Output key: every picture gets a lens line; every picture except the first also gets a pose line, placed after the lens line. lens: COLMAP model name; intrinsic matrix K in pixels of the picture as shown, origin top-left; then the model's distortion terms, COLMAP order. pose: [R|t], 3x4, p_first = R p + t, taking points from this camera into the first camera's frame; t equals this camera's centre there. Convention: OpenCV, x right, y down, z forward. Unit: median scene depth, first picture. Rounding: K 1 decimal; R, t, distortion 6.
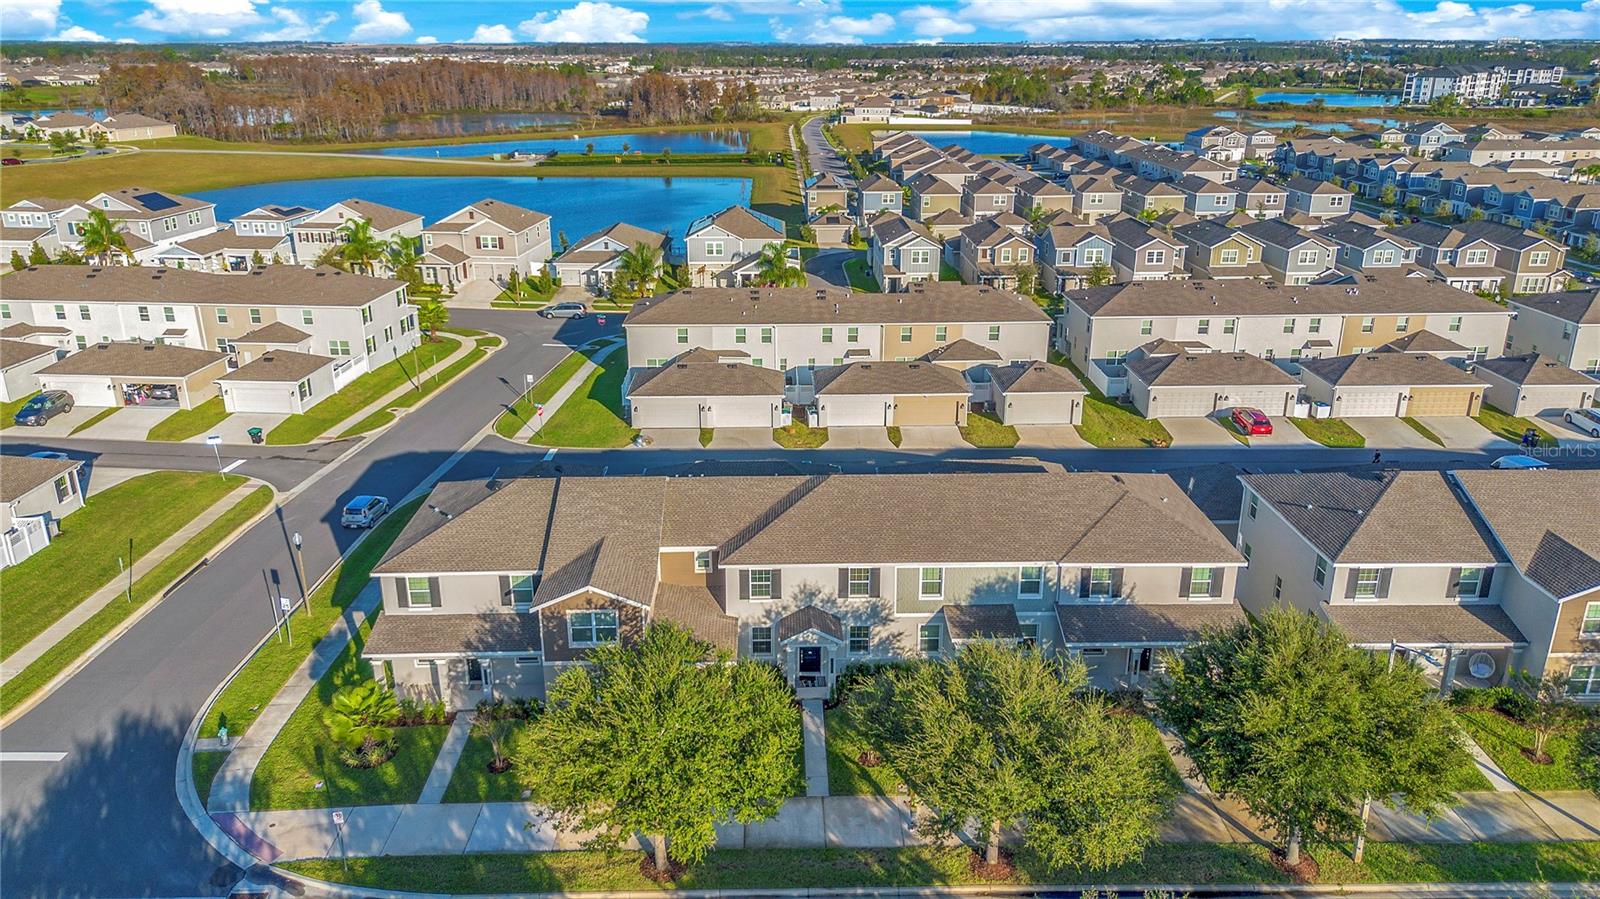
lens RADIAL K [[1134.6, 0, 803.0], [0, 1134.6, 450.9], [0, 0, 1]] dist [0.066576, -0.059434]
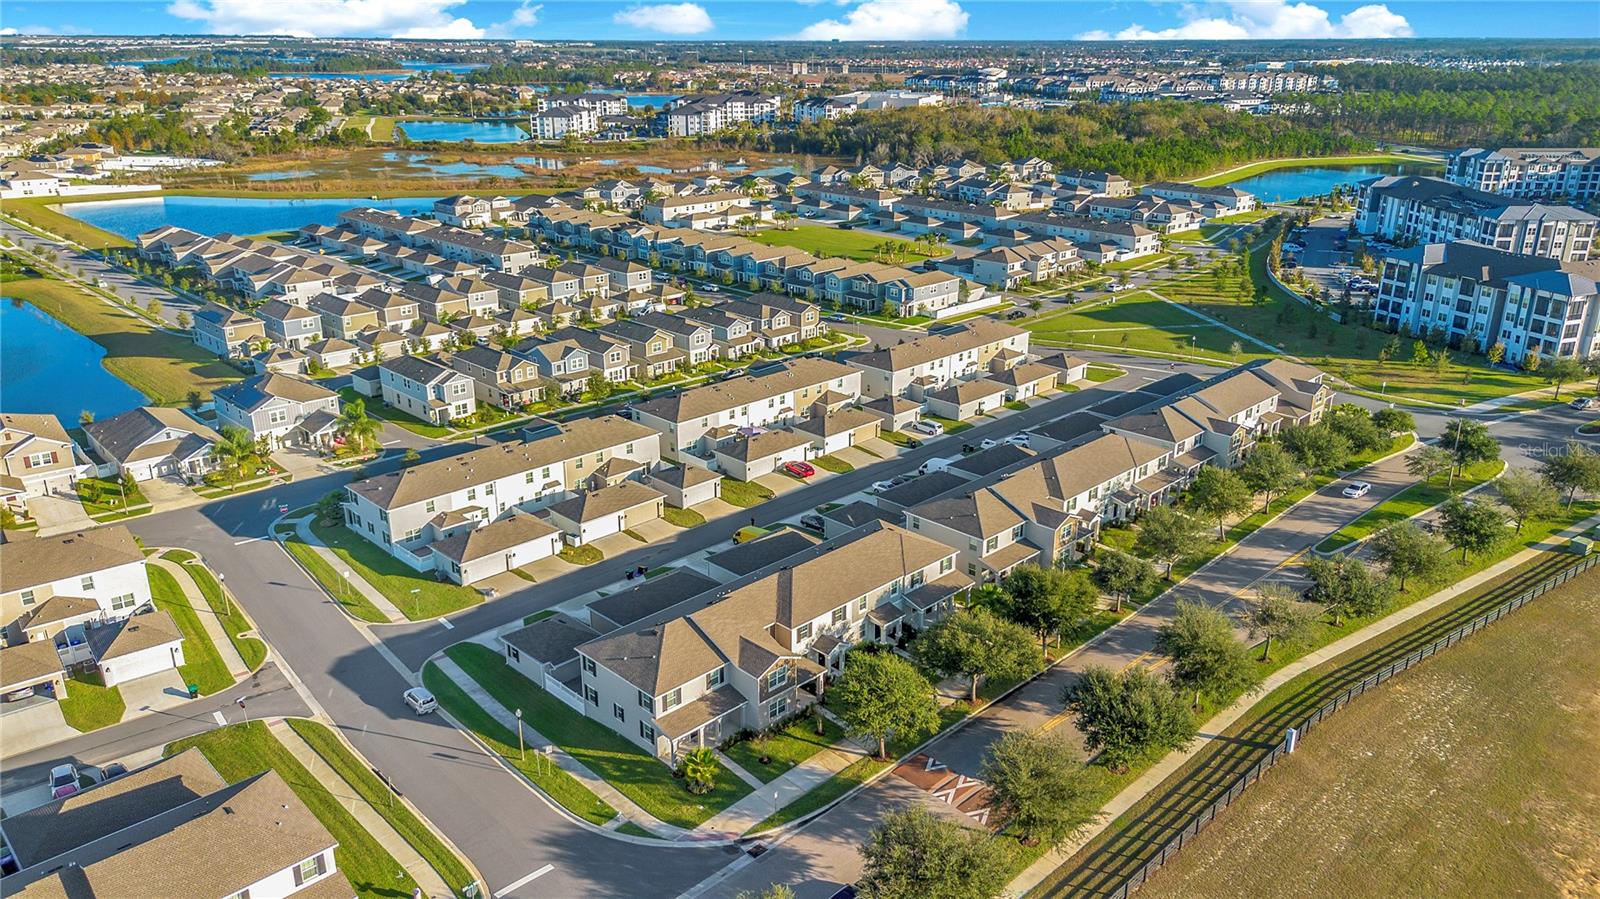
lens RADIAL K [[1134.6, 0, 803.0], [0, 1134.6, 450.9], [0, 0, 1]] dist [0.066576, -0.059434]
pose [[0.727318, -0.231771, 0.645980, -0.678743], [0.227924, 0.969399, 0.091187, -0.201776], [-0.647348, 0.080913, 0.757888, -0.284139]]
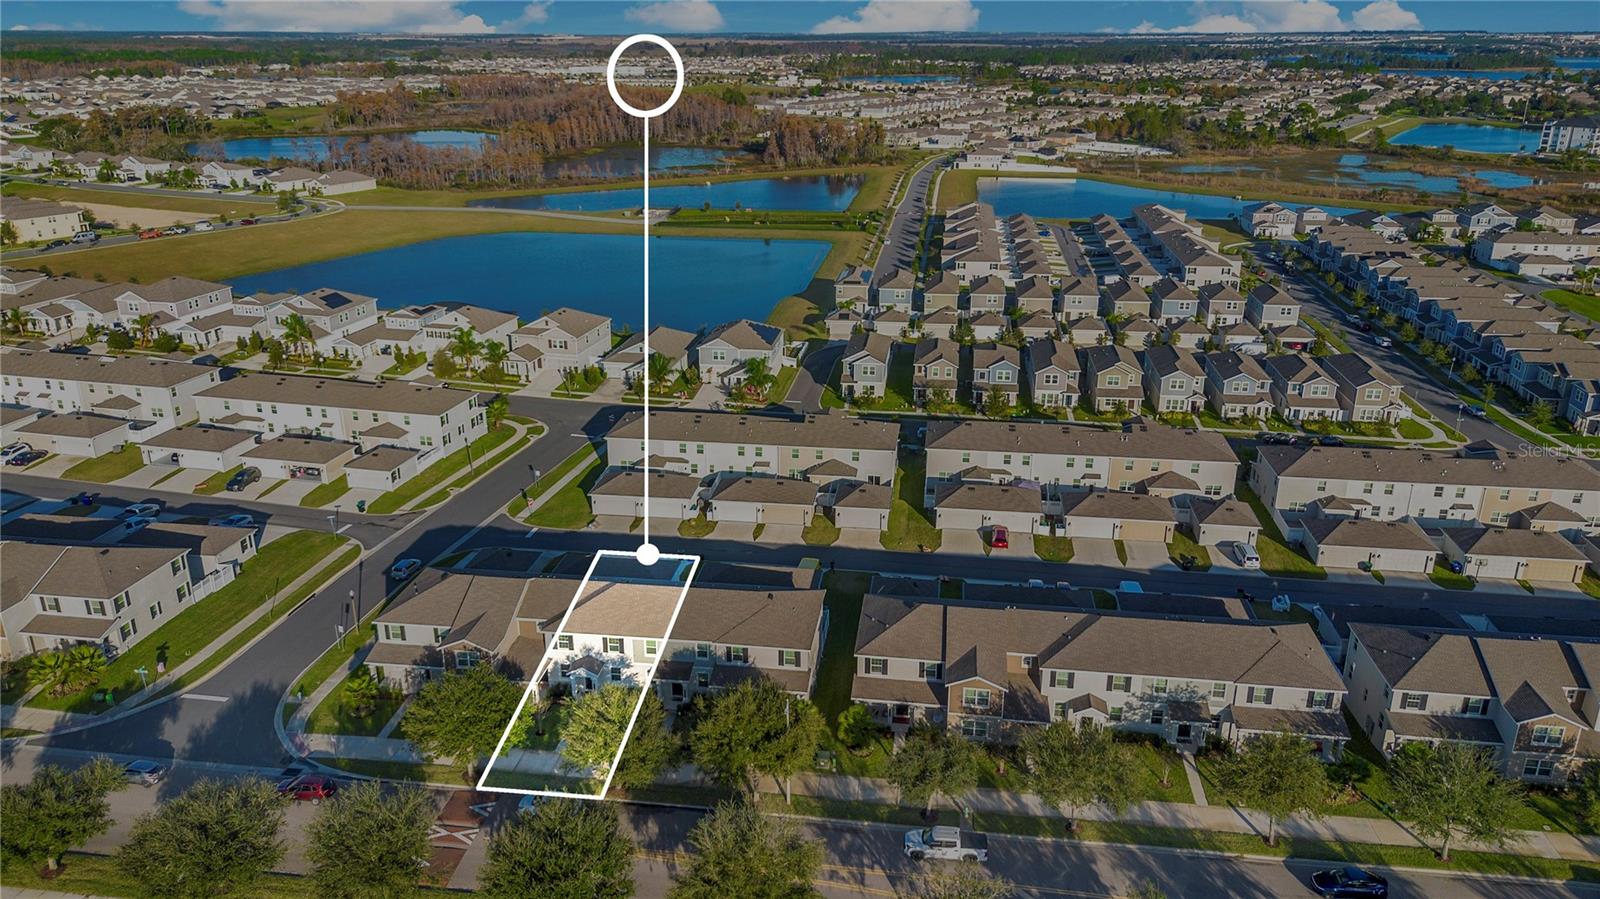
lens RADIAL K [[1134.6, 0, 803.0], [0, 1134.6, 450.9], [0, 0, 1]] dist [0.066576, -0.059434]
pose [[0.987227, 0.056755, -0.148867, 0.345608], [-0.055281, 0.998372, 0.014021, -0.139404], [0.149420, -0.005612, 0.988758, -0.462102]]
